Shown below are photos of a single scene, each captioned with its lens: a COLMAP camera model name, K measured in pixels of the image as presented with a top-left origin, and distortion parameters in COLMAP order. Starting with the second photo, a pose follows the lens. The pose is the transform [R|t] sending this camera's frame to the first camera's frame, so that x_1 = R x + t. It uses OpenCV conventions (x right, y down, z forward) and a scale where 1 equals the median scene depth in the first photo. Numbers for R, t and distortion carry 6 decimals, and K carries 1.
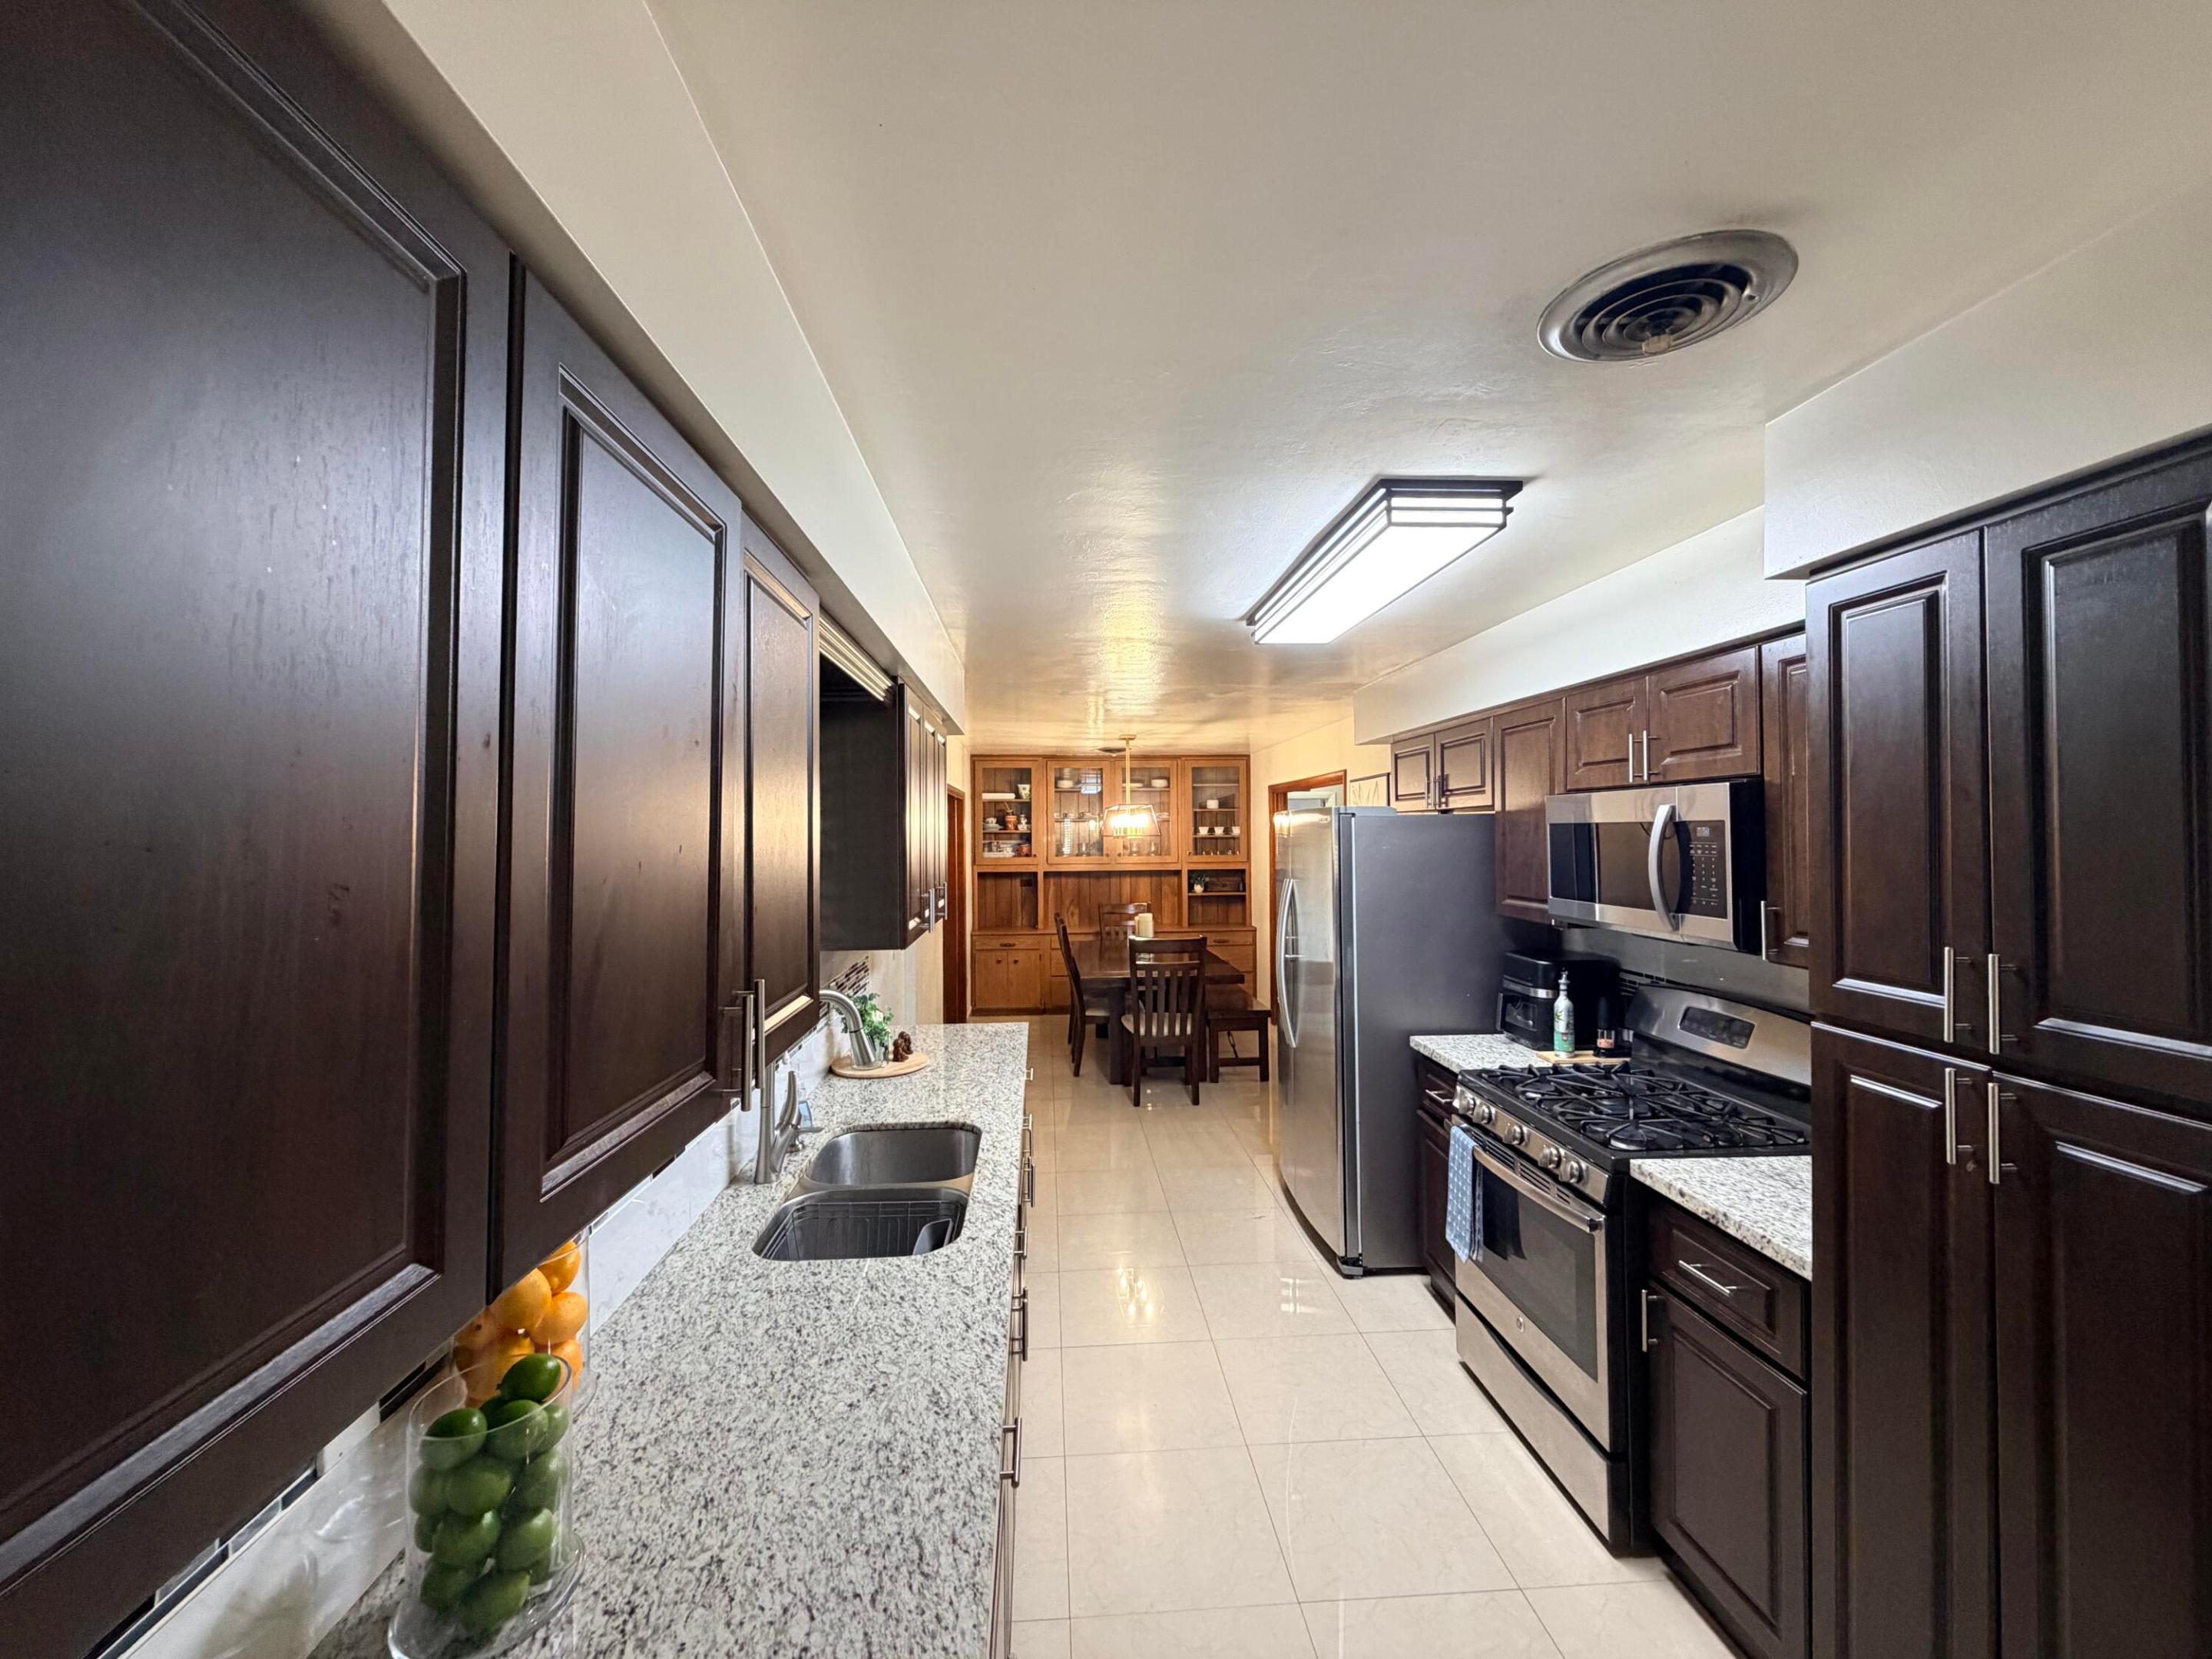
lens RADIAL K [[884.0, 0, 1100.5], [0, 884.0, 829.5], [0, 0, 1]] dist [-0.000213, 0.000532]
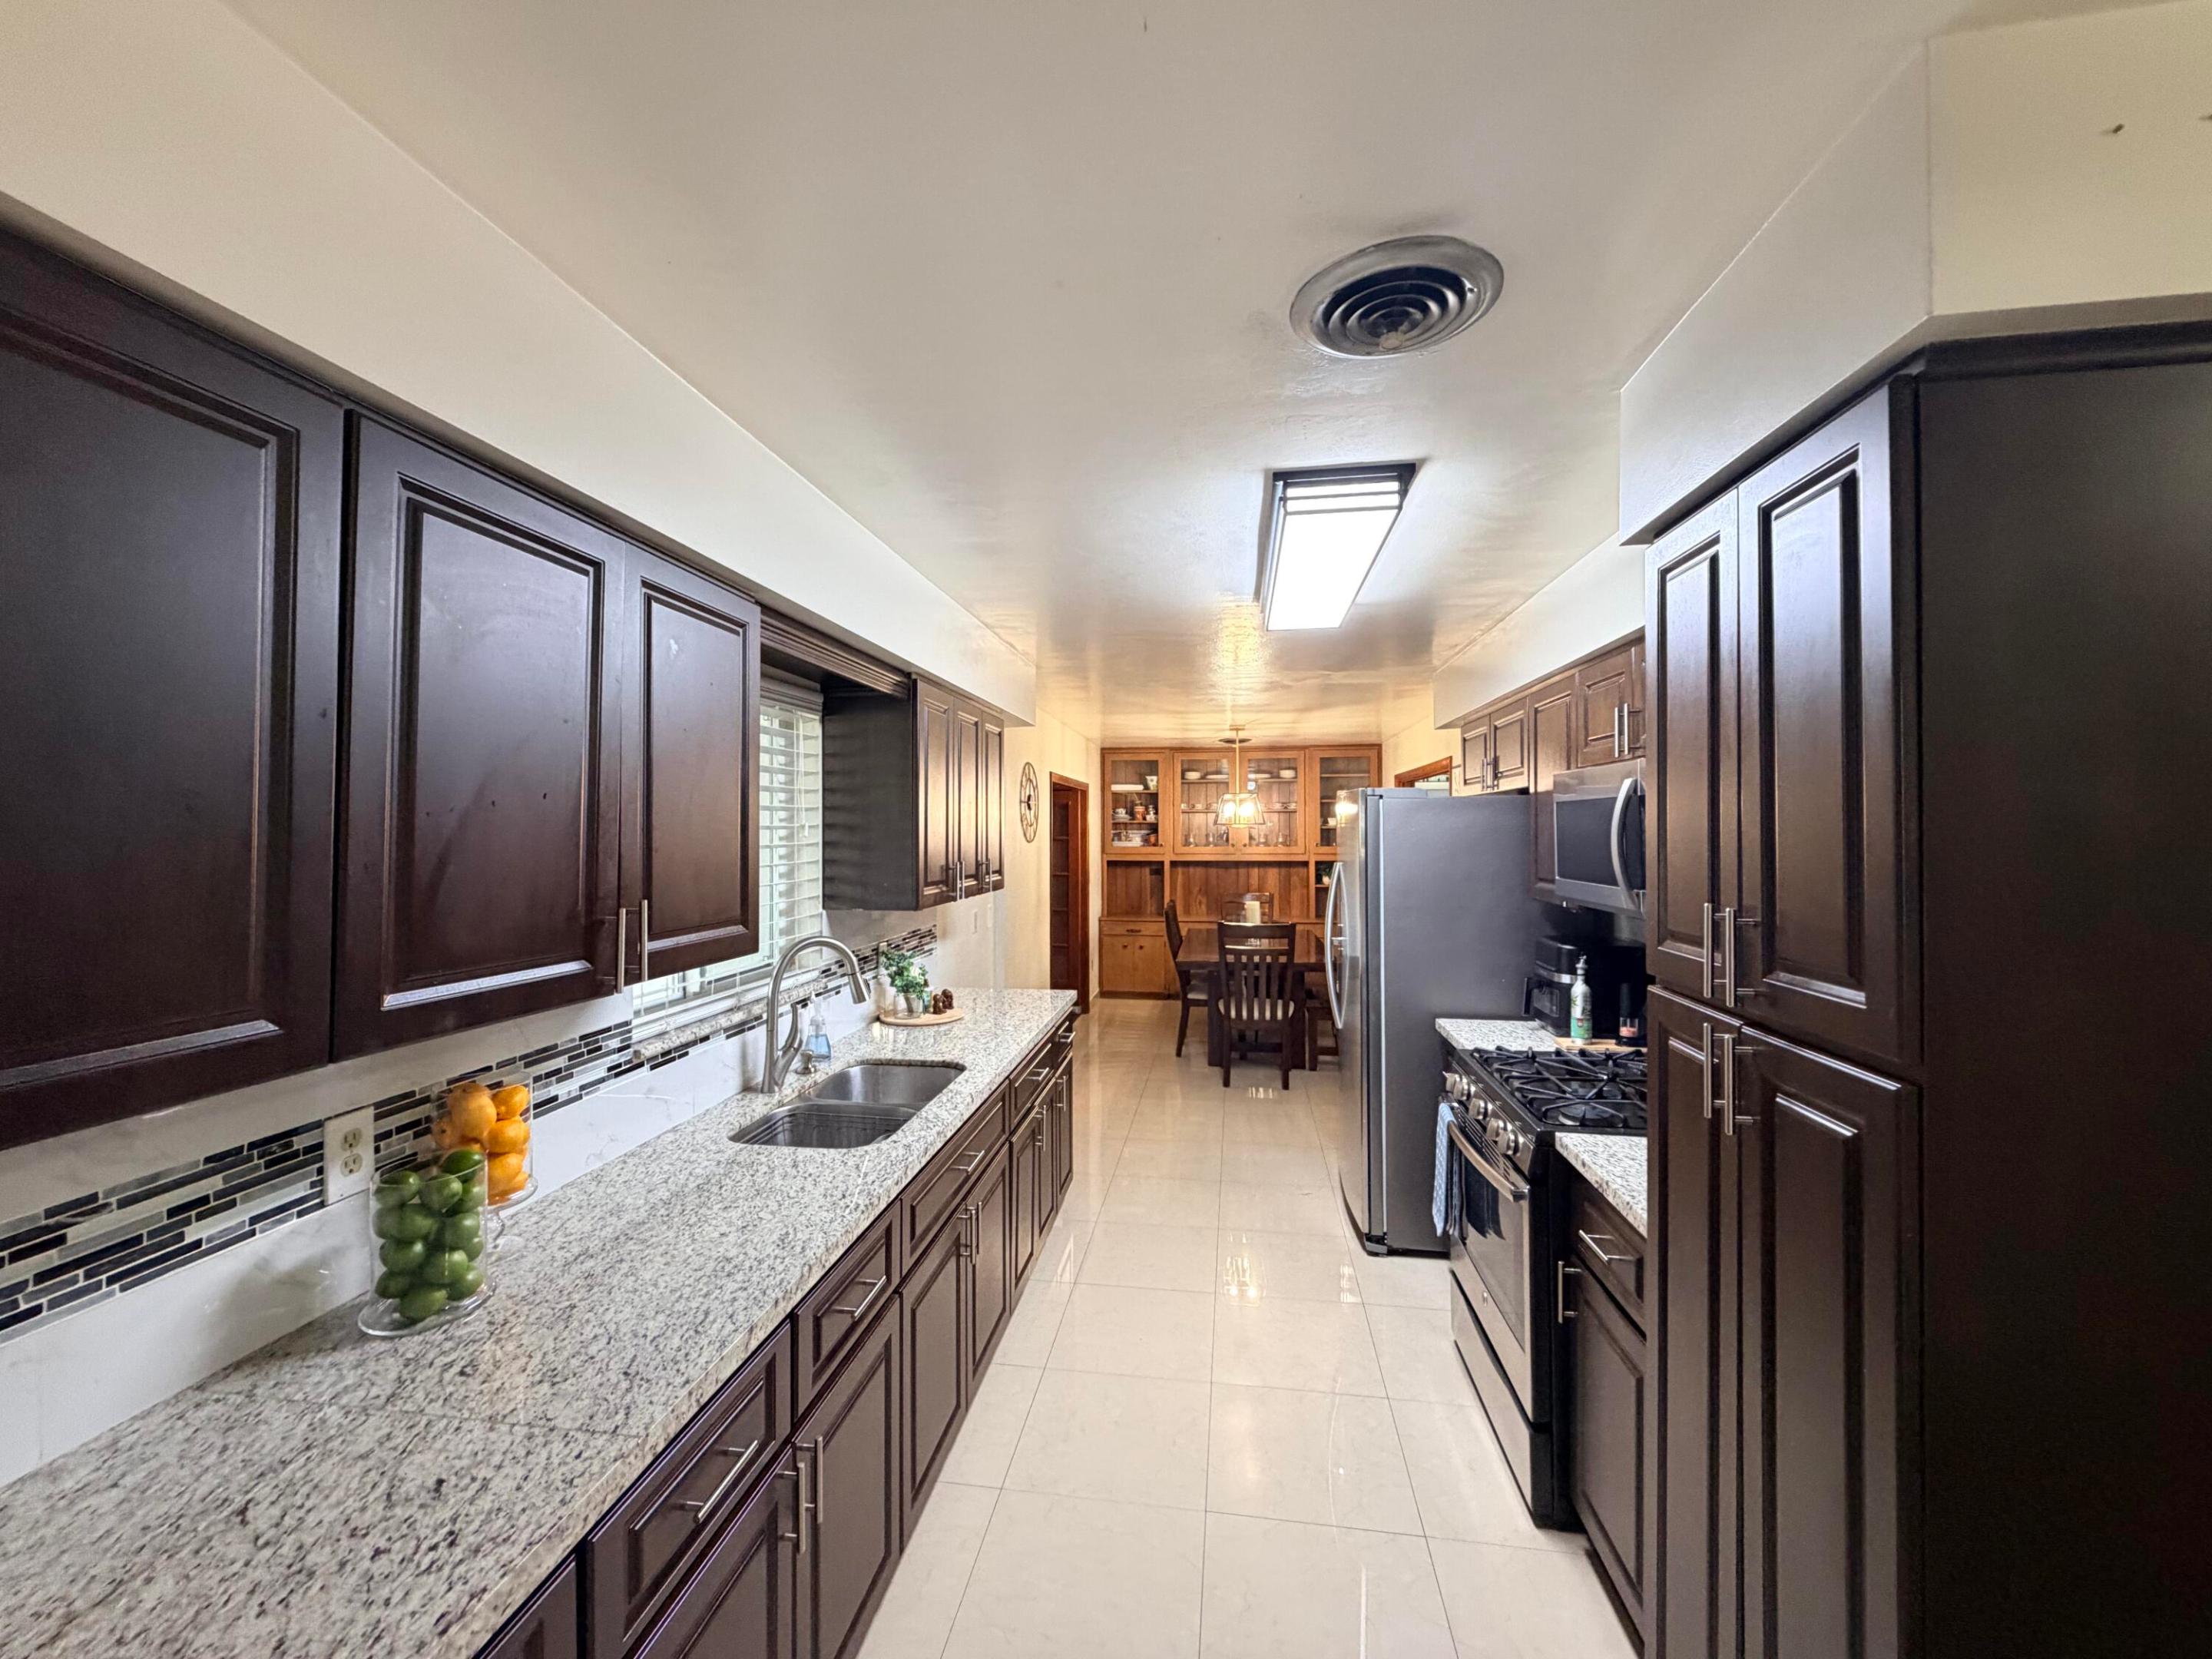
lens RADIAL K [[884.0, 0, 1100.5], [0, 884.0, 829.5], [0, 0, 1]] dist [-0.000213, 0.000532]
pose [[0.976886, 0.005227, -0.213698, 0.190020], [-0.004436, 0.999981, 0.004180, 0.018218], [0.213716, -0.003136, 0.976891, -0.051543]]
